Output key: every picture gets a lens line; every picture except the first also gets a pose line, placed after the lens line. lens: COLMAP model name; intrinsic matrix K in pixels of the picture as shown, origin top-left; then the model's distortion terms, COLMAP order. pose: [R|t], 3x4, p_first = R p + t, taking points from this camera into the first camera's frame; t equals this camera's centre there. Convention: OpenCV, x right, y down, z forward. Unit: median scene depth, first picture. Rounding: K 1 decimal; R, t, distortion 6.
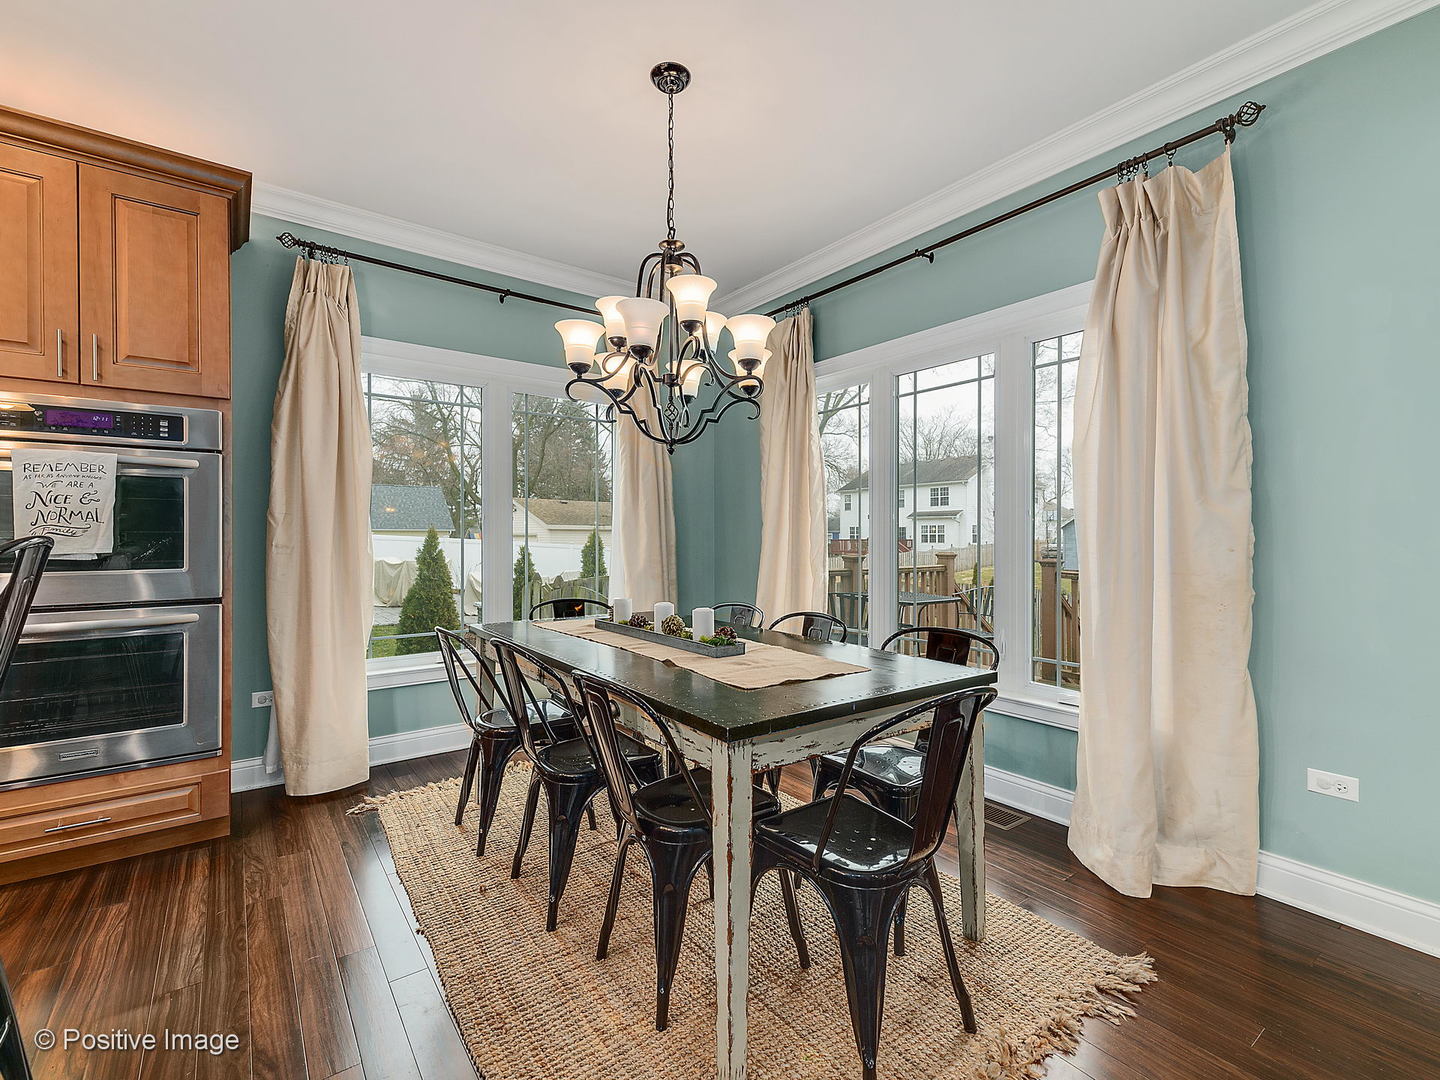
lens RADIAL K [[655.6, 0, 717.7], [0, 655.6, 536.2], [0, 0, 1]] dist [0.003352, -0.000015]
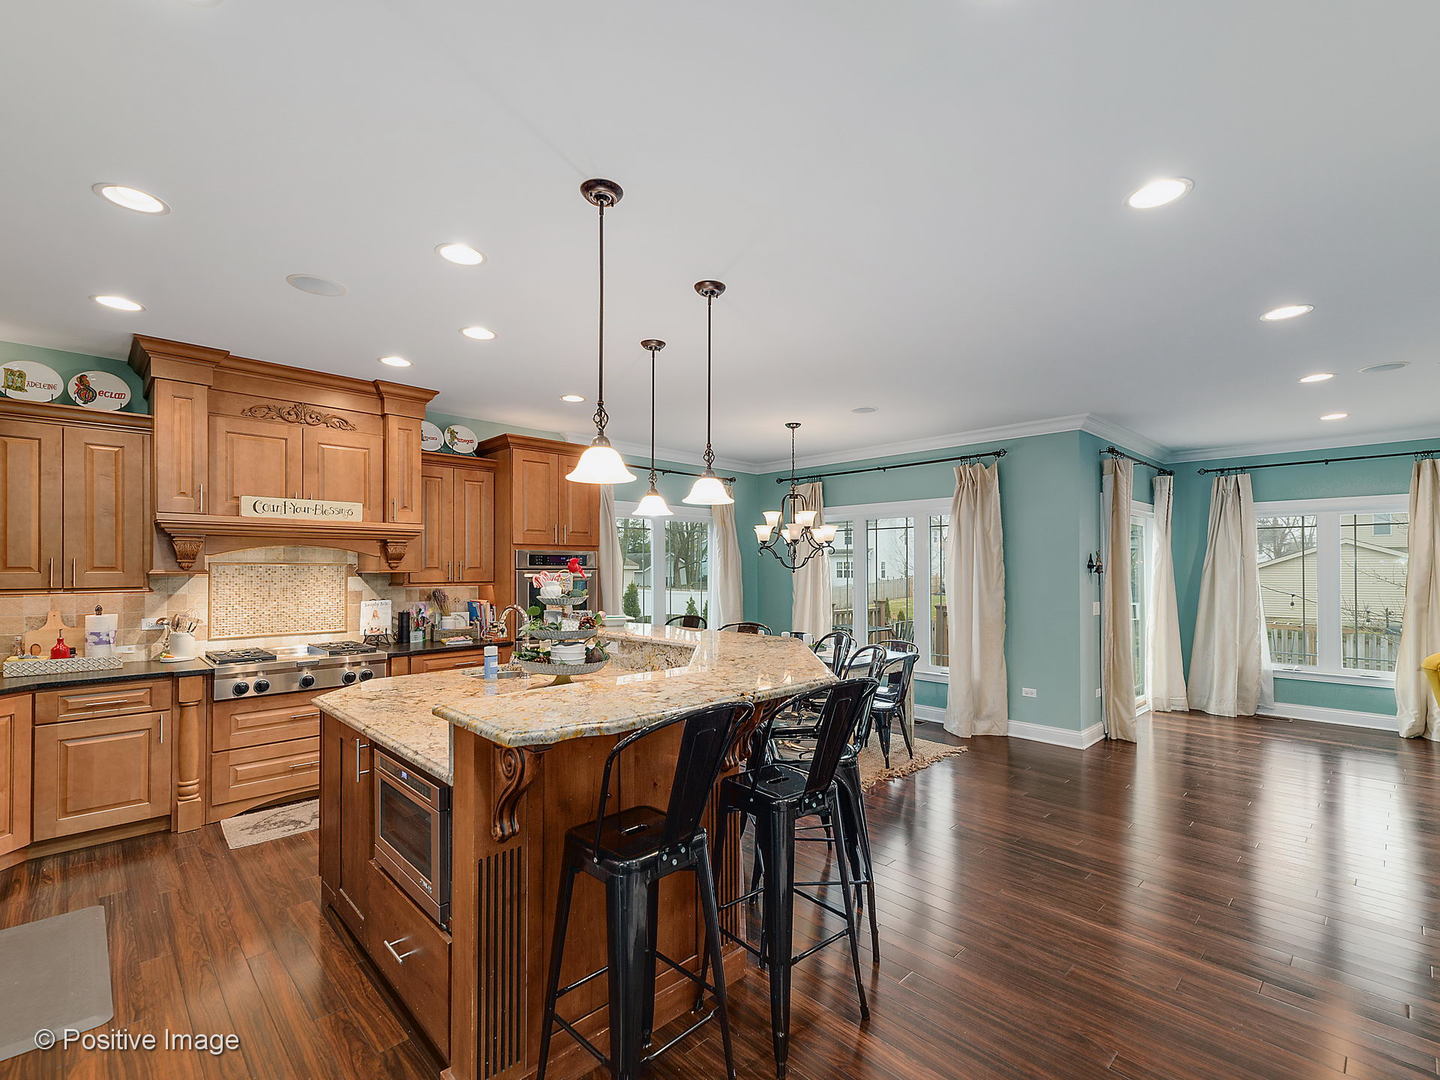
lens RADIAL K [[655.6, 0, 725.7], [0, 655.6, 553.4], [0, 0, 1]] dist [0.003352, -0.000015]
pose [[0.990407, 0.004630, 0.138101, -0.689292], [-0.001250, 0.999698, -0.024551, -0.140643], [-0.138173, 0.024143, 0.990114, -1.484421]]
